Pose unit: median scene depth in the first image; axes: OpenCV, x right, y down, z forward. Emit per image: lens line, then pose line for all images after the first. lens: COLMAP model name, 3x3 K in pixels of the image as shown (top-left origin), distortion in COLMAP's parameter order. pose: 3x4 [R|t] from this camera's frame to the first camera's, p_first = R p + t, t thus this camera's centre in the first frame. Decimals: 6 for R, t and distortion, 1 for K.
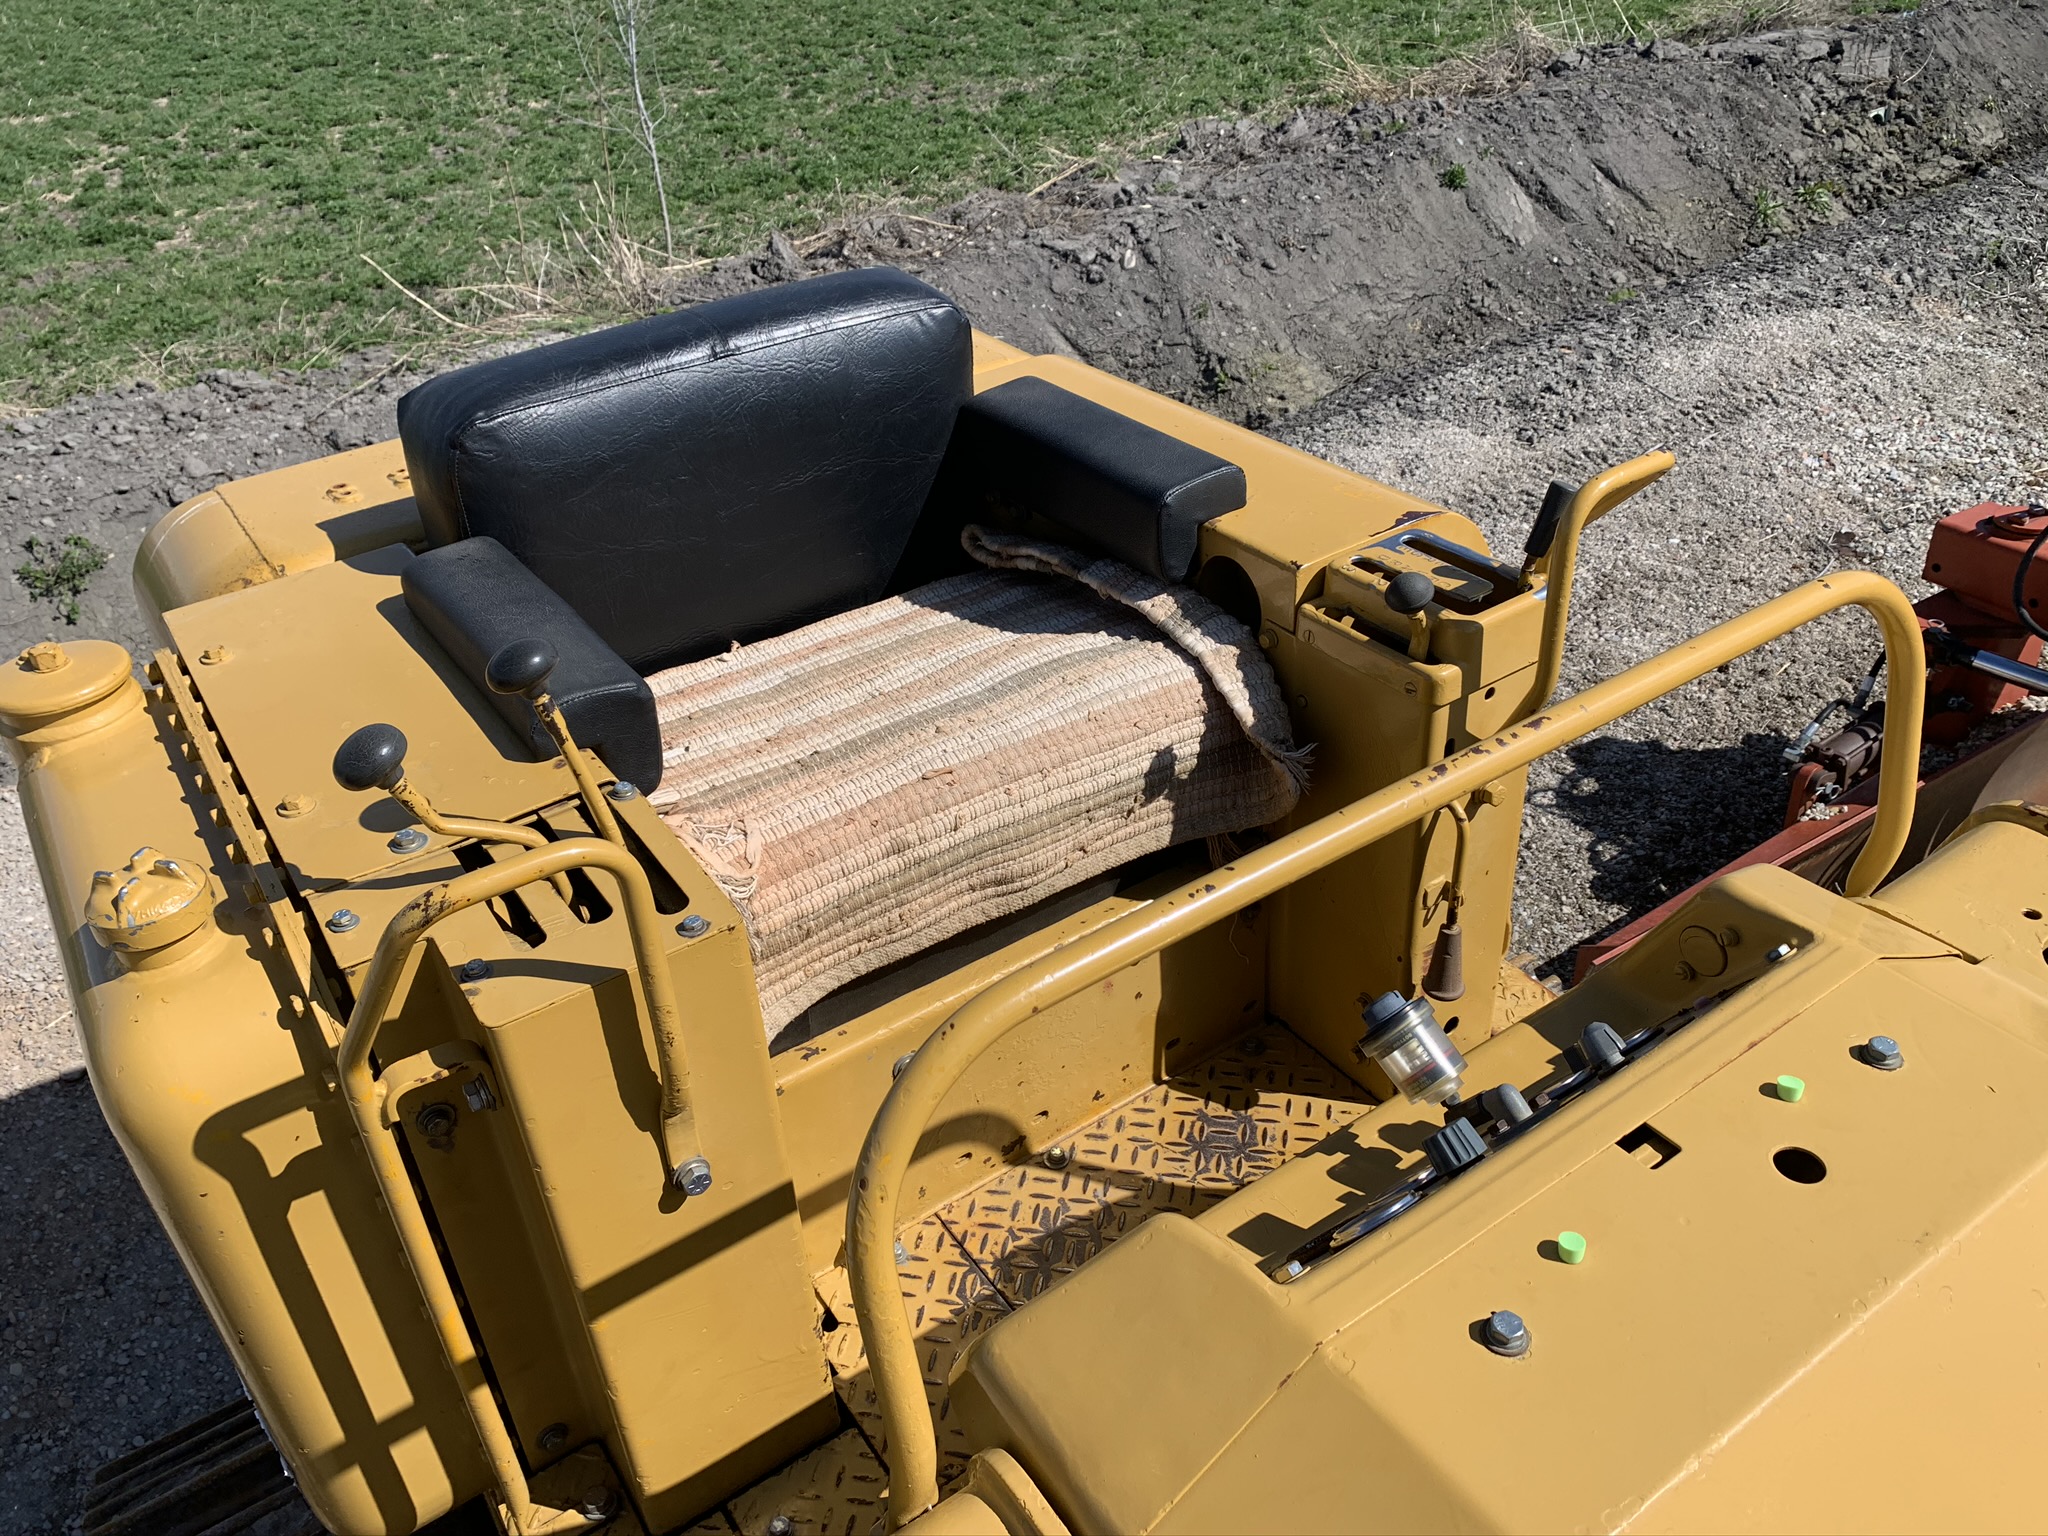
lens RADIAL K [[1596.6, 0, 1015.2], [0, 1596.6, 744.6], [0, 0, 1]] dist [0.010270, -0.005104]
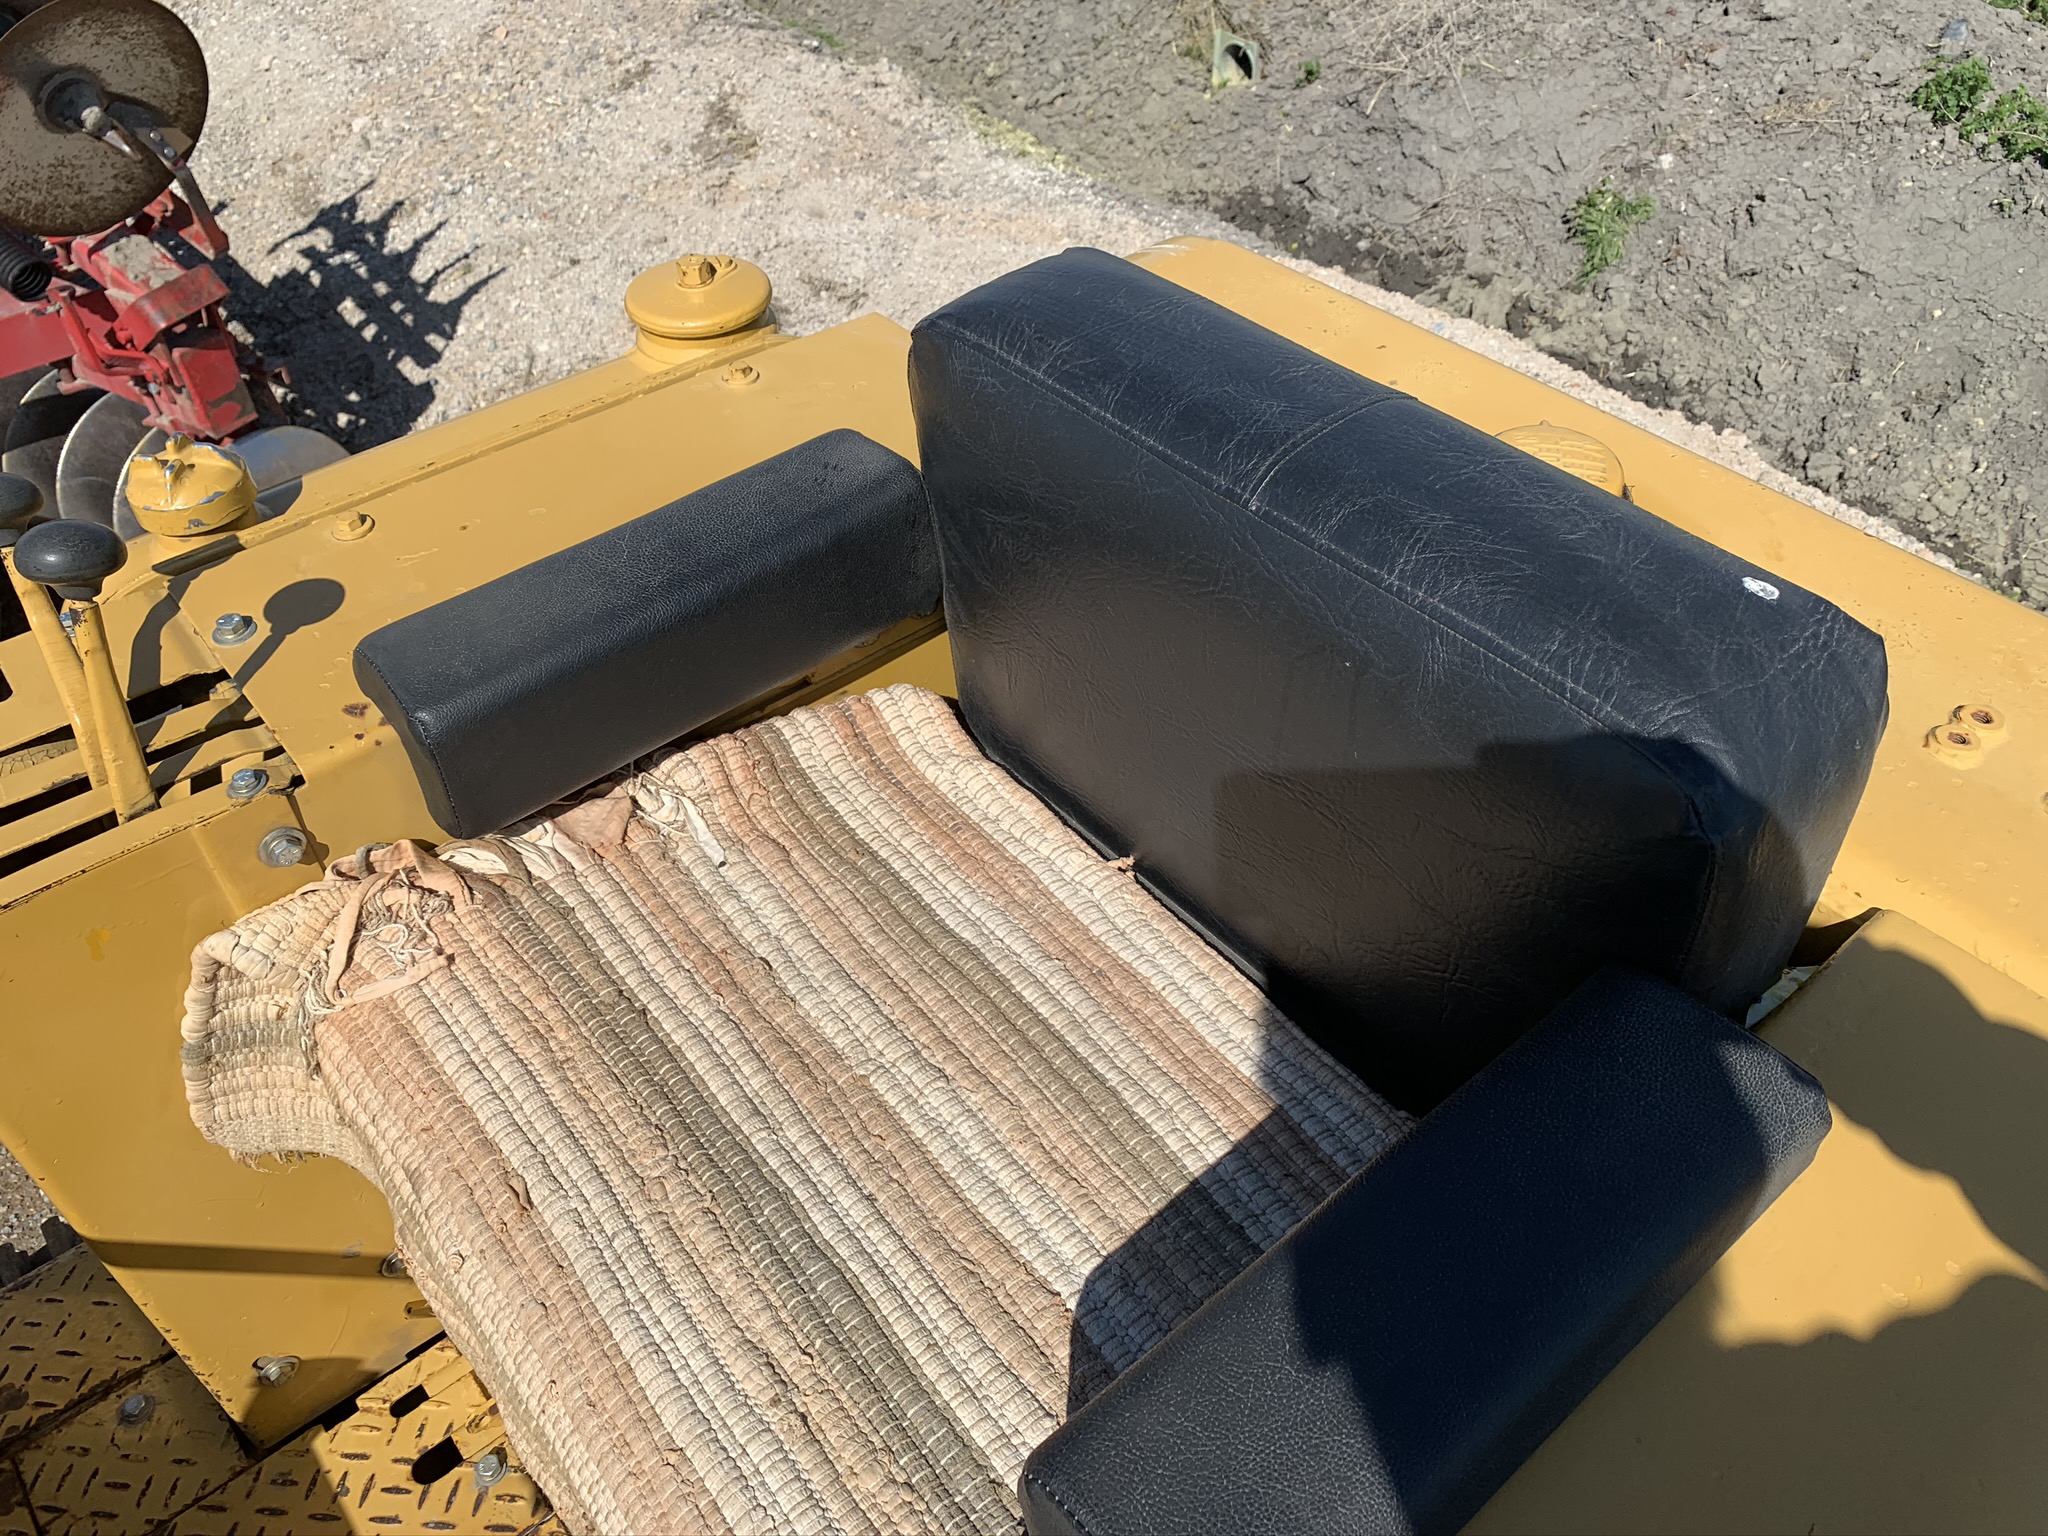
lens RADIAL K [[1536.8, 0, 1050.0], [0, 1536.8, 719.9], [0, 0, 1]] dist [0.009643, -0.016874]
pose [[0.105431, 0.697283, -0.709000, 0.226044], [-0.524113, 0.644873, 0.556277, -0.462710], [0.845098, 0.312947, 0.433445, 0.802306]]
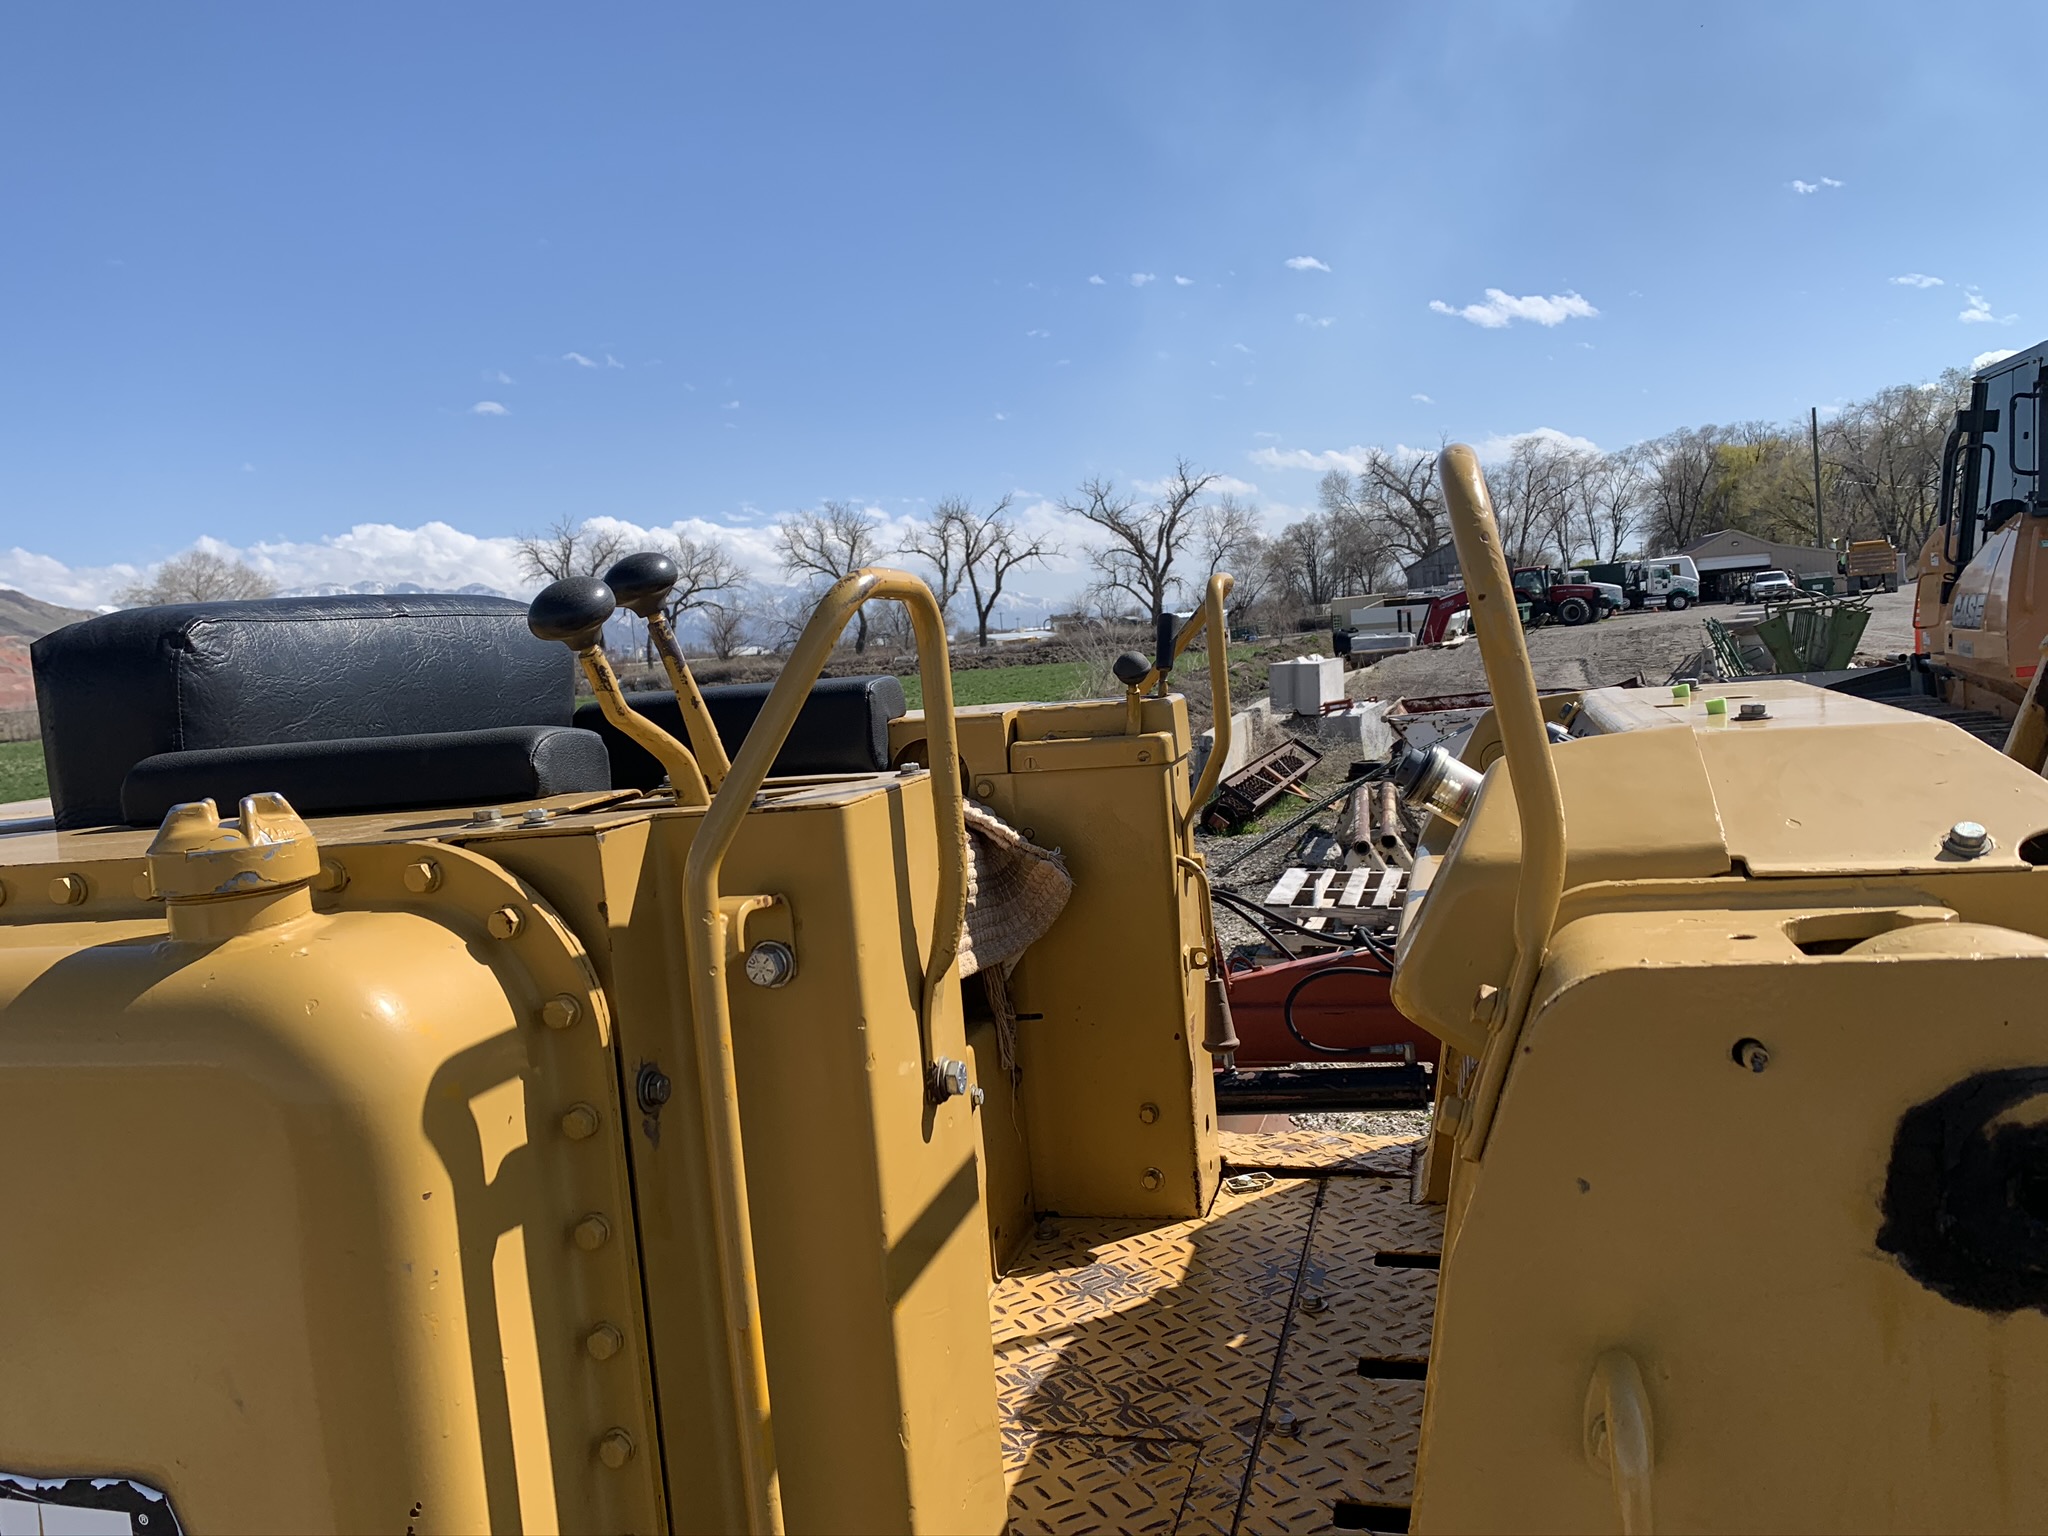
lens RADIAL K [[1562.5, 0, 1024.0], [0, 1562.5, 768.0], [0, 0, 1]] dist [0.068151, -0.063583]
pose [[0.770146, -0.053427, 0.635626, -0.537154], [0.368403, 0.850740, -0.374862, 0.347526], [-0.520725, 0.522865, 0.674876, 0.226712]]
